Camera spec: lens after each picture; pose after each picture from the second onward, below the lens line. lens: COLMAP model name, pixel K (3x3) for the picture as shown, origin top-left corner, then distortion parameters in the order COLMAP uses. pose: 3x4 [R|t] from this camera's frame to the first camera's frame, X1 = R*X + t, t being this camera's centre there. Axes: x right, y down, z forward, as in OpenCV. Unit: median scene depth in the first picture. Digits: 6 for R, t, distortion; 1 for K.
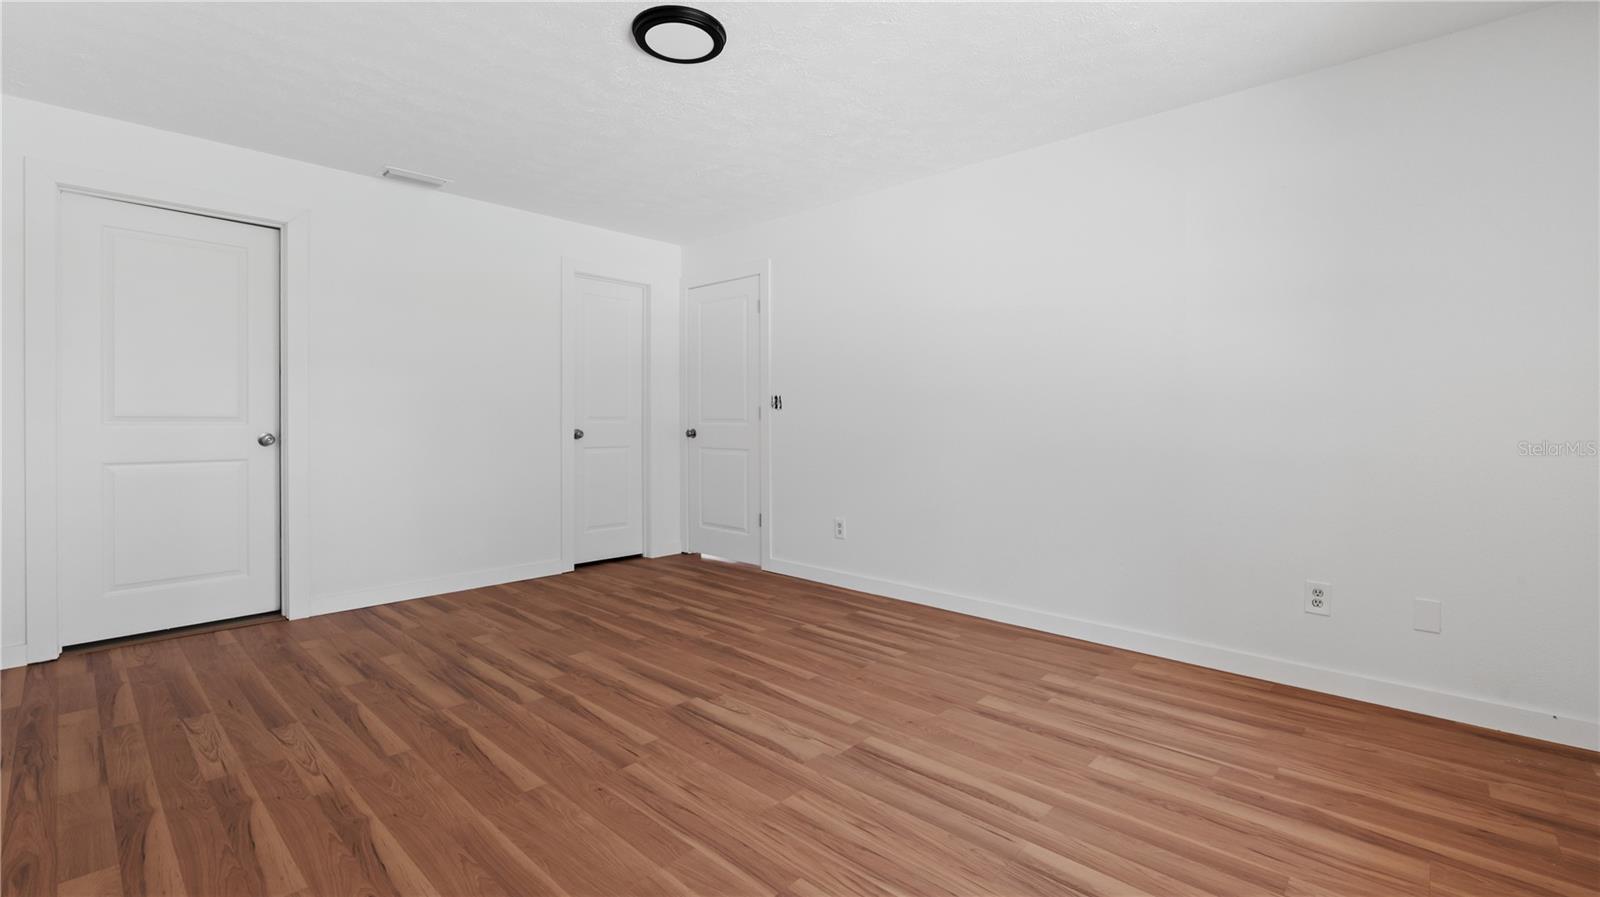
lens RADIAL K [[684.8, 0, 800.0], [0, 684.8, 448.5], [0, 0, 1]] dist [-0.020145, -0.000195]
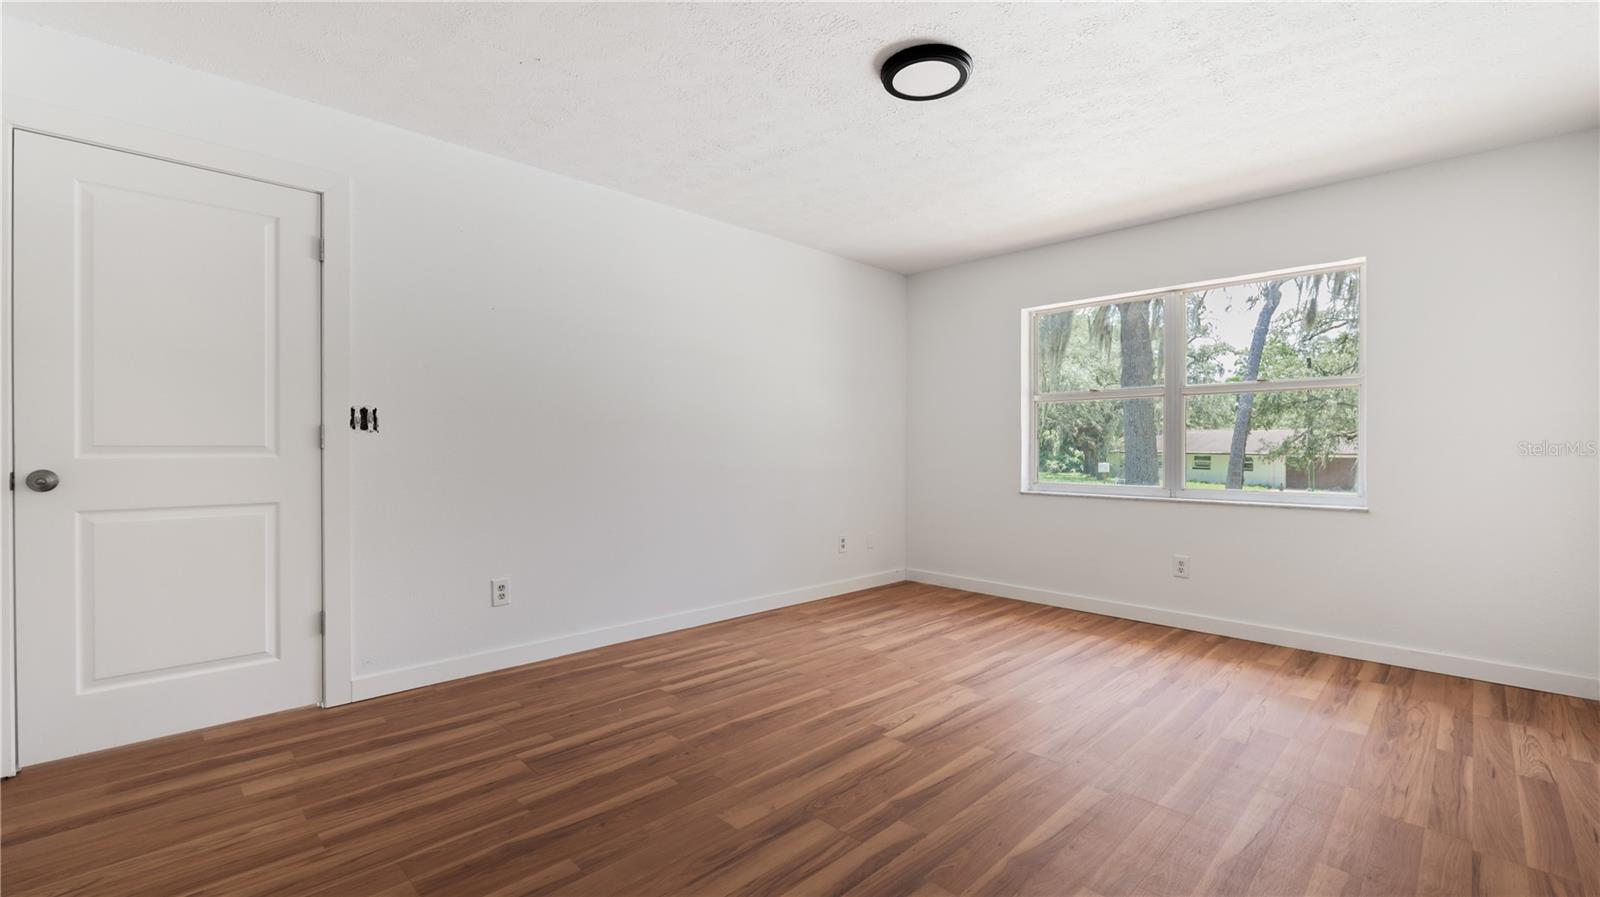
lens RADIAL K [[684.8, 0, 800.0], [0, 684.8, 448.5], [0, 0, 1]] dist [-0.020145, -0.000195]
pose [[0.040988, -0.010621, 0.999103, -1.093590], [0.035976, 0.999311, 0.009147, -0.057378], [-0.998512, 0.035569, 0.041342, 1.028280]]
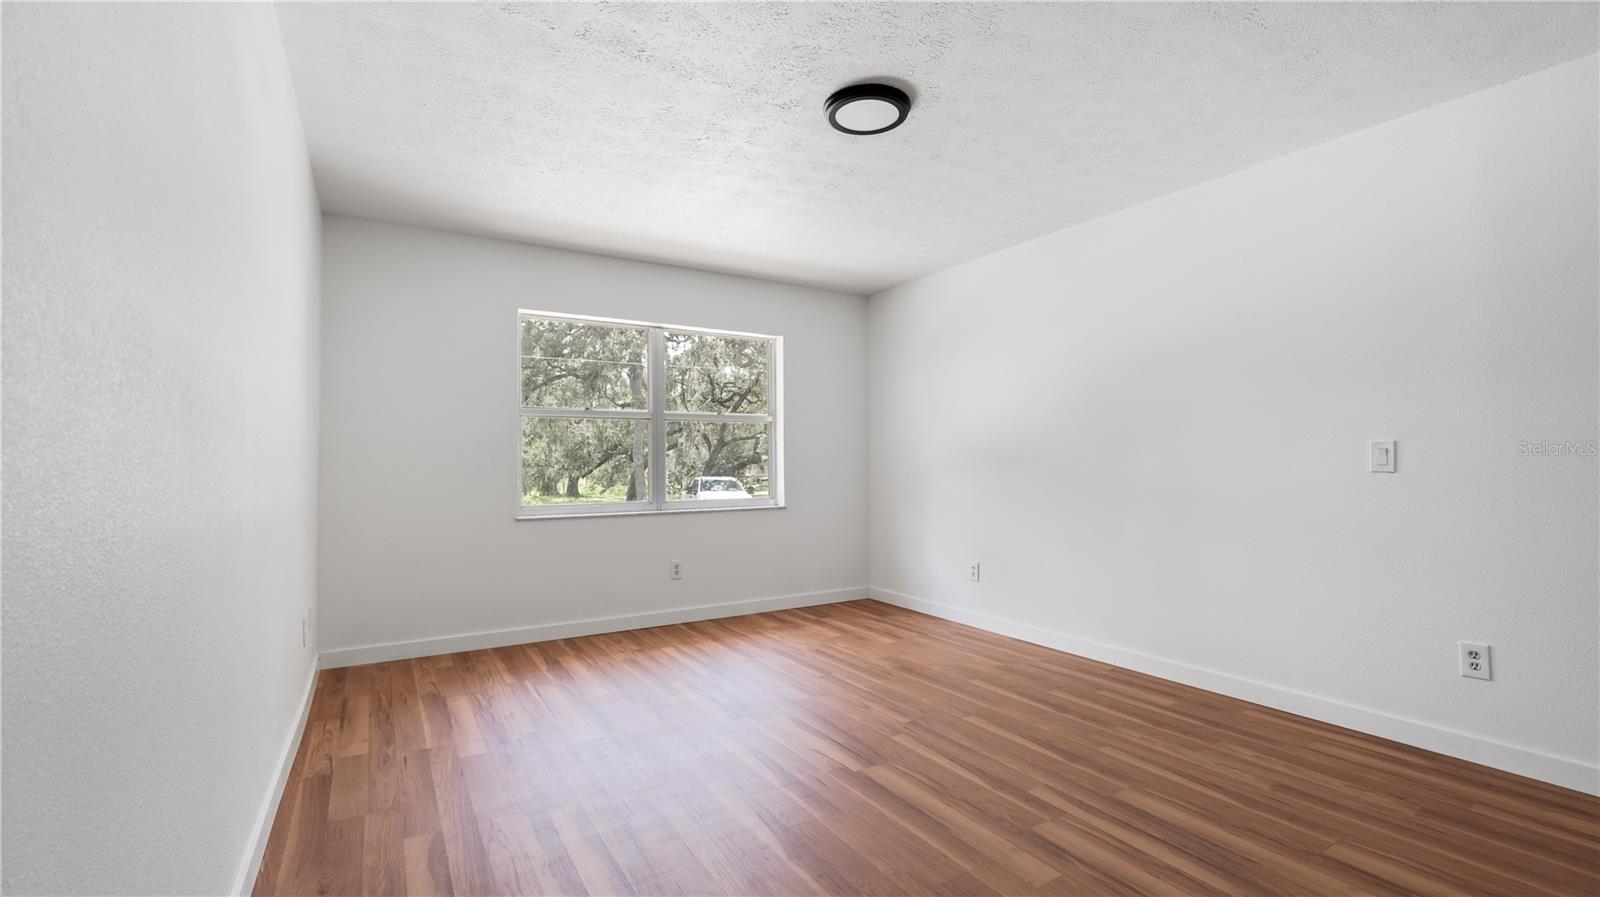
lens RADIAL K [[686.1, 0, 800.0], [0, 686.1, 448.5], [0, 0, 1]] dist [-0.024574, 0.000037]
pose [[-0.964049, 0.004089, 0.265693, -0.316712], [0.010476, 0.999689, 0.022624, -0.095031], [-0.265518, 0.024594, -0.963792, 1.844136]]
